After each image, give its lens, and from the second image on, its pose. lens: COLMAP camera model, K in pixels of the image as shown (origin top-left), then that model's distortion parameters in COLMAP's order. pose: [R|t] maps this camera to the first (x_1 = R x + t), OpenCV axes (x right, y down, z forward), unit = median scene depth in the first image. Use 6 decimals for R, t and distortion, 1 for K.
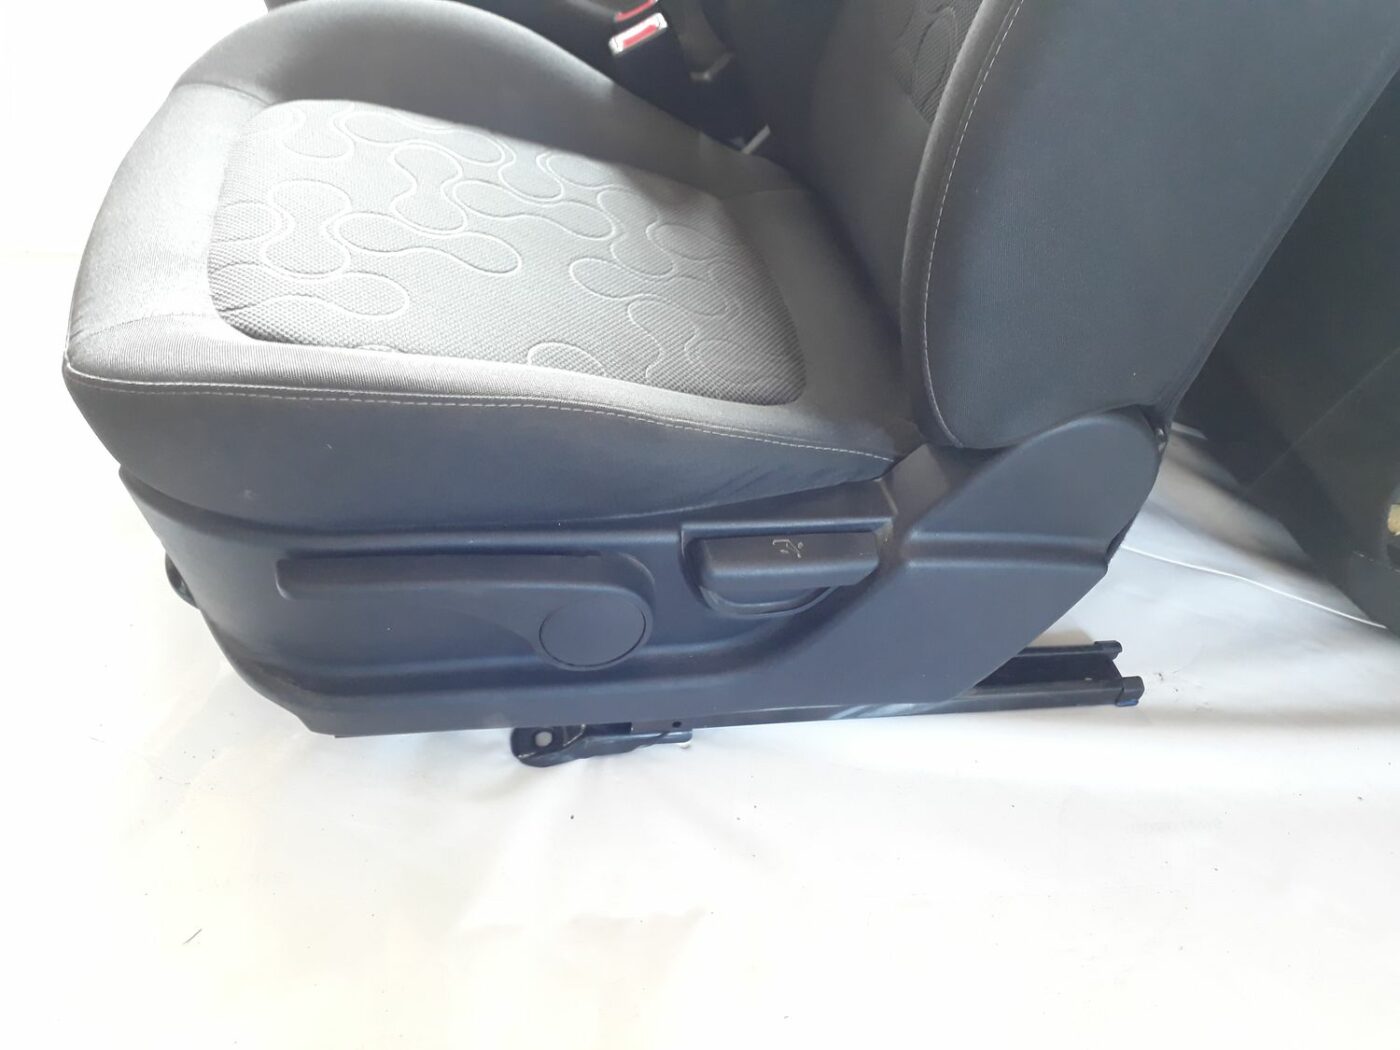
lens RADIAL K [[1152.4, 0, 699.9], [0, 1152.4, 543.2], [0, 0, 1]] dist [0.107109, -0.158092]
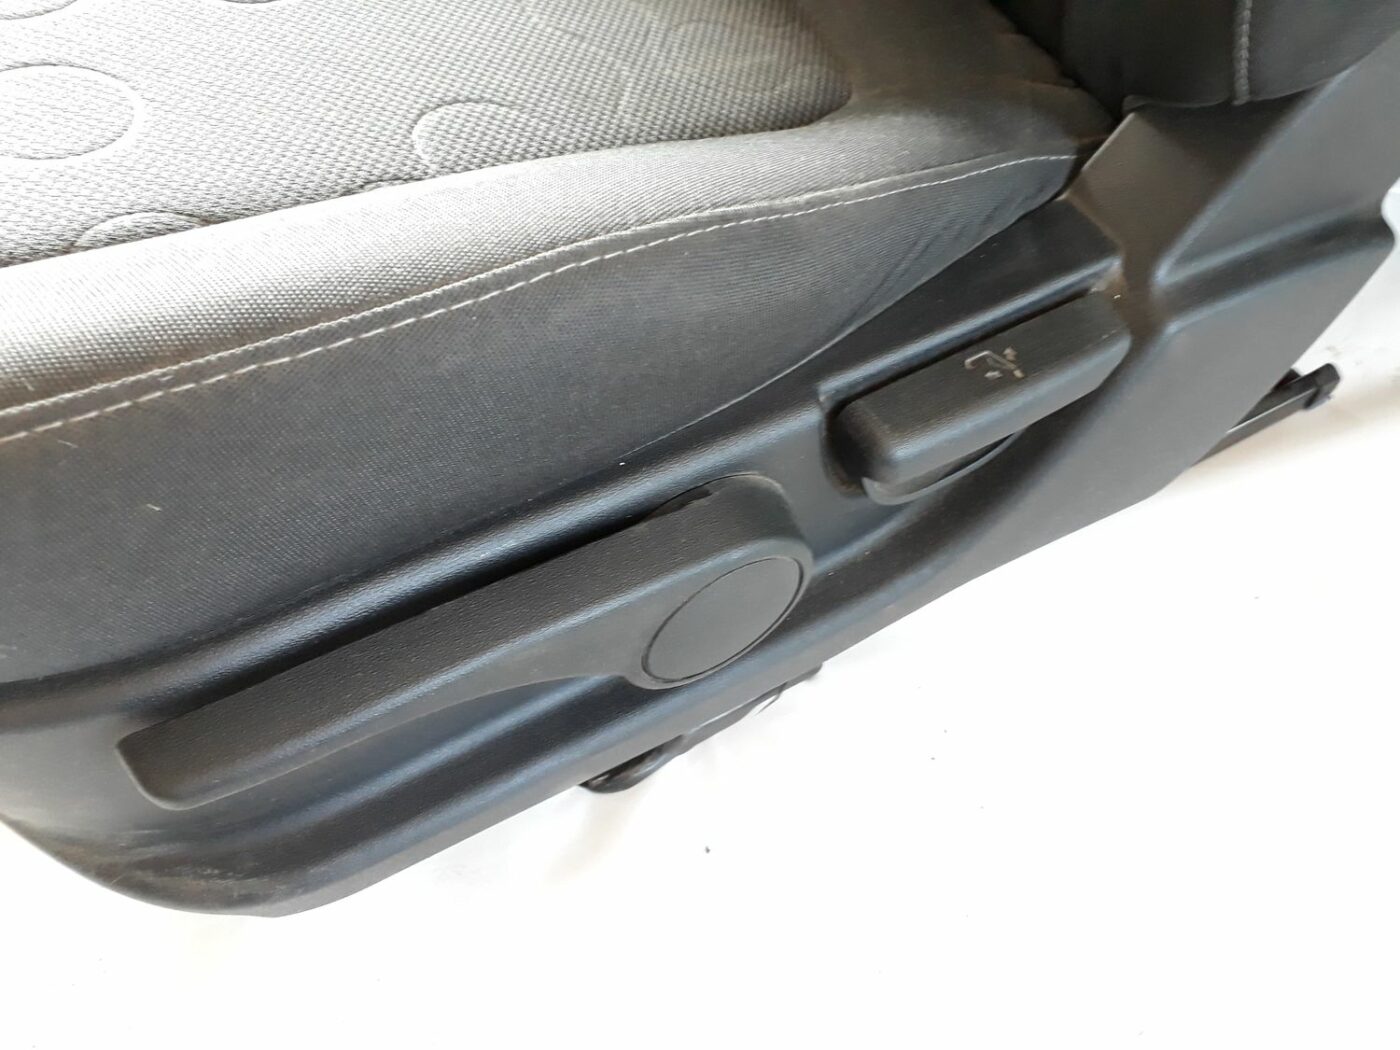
lens RADIAL K [[1152.4, 0, 699.9], [0, 1152.4, 543.2], [0, 0, 1]] dist [0.107109, -0.158092]
pose [[0.937105, -0.321955, 0.134827, -0.163759], [0.280174, 0.924191, 0.259564, -0.103779], [-0.208174, -0.205464, 0.956268, 0.467037]]
